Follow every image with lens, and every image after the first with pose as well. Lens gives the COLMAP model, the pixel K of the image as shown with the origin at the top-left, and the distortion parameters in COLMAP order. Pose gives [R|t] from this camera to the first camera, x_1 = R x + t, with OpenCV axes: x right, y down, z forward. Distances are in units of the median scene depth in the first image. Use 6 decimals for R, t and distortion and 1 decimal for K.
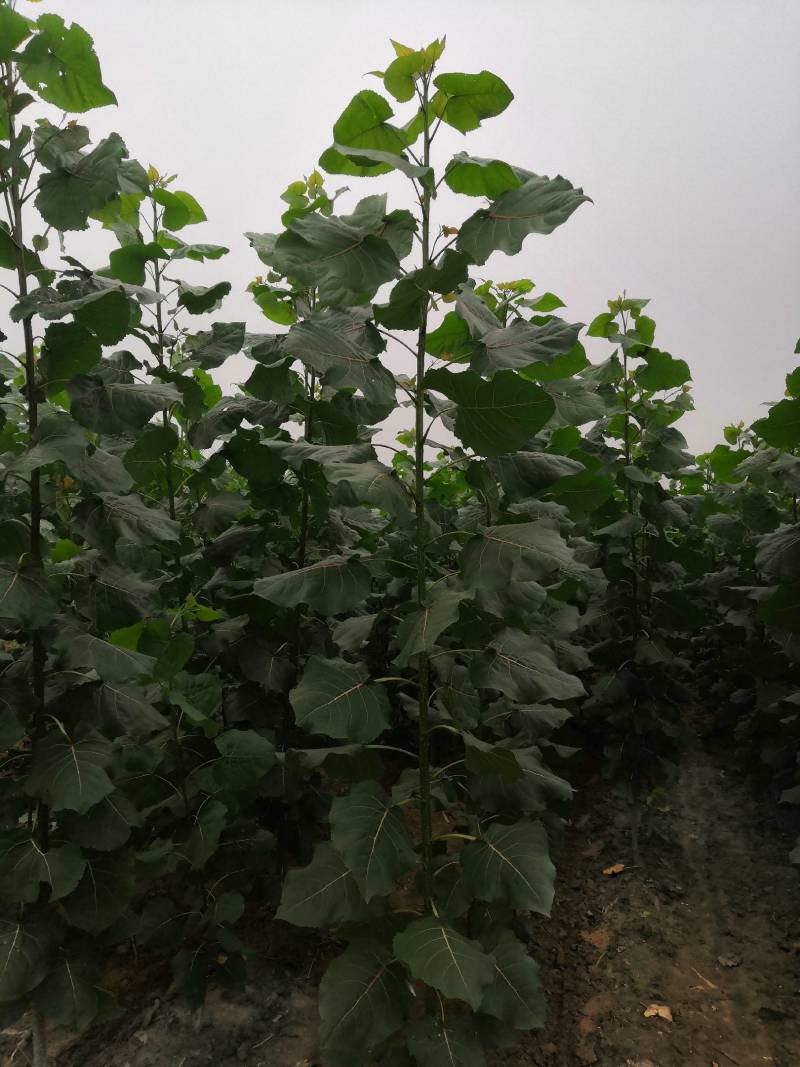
lens RADIAL K [[819.5, 0, 400.0], [0, 819.5, 533.5], [0, 0, 1]] dist [-0.008669, 0.009015]
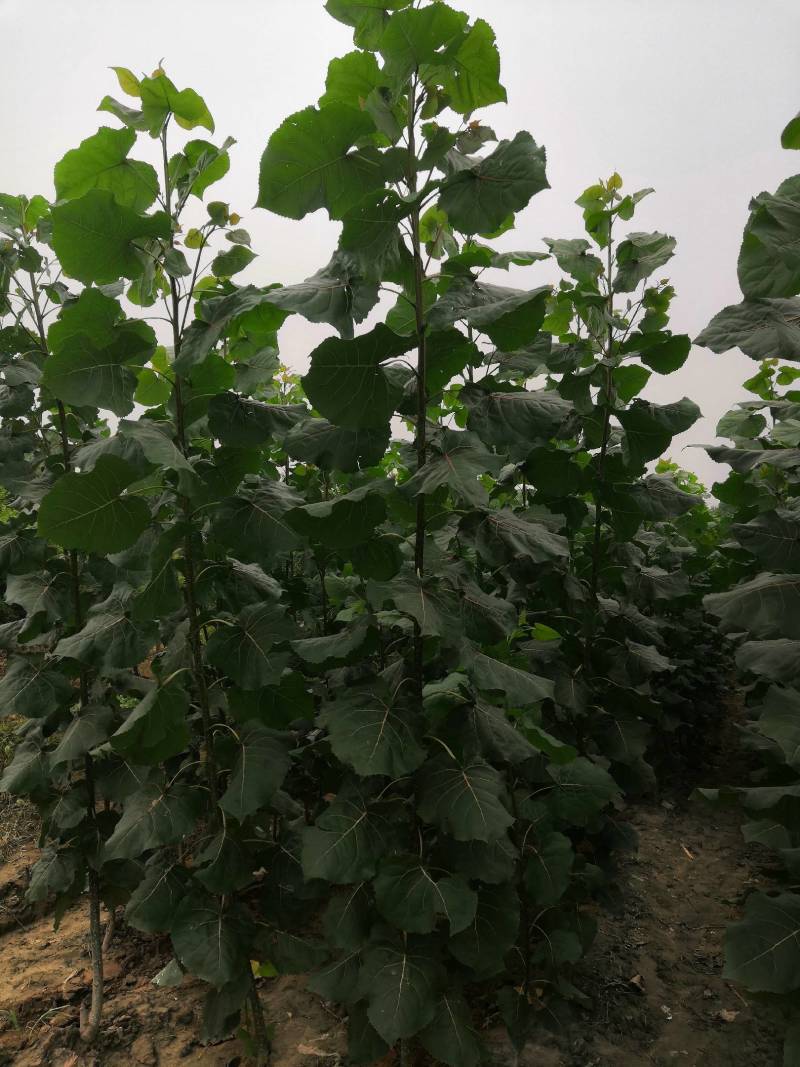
lens RADIAL K [[817.6, 0, 400.1], [0, 817.6, 537.8], [0, 0, 1]] dist [0.004407, -0.001873]
pose [[0.986556, -0.007782, -0.163236, -0.311983], [0.004867, 0.999822, -0.018253, 0.003976], [0.163349, 0.017213, 0.986418, 0.040273]]
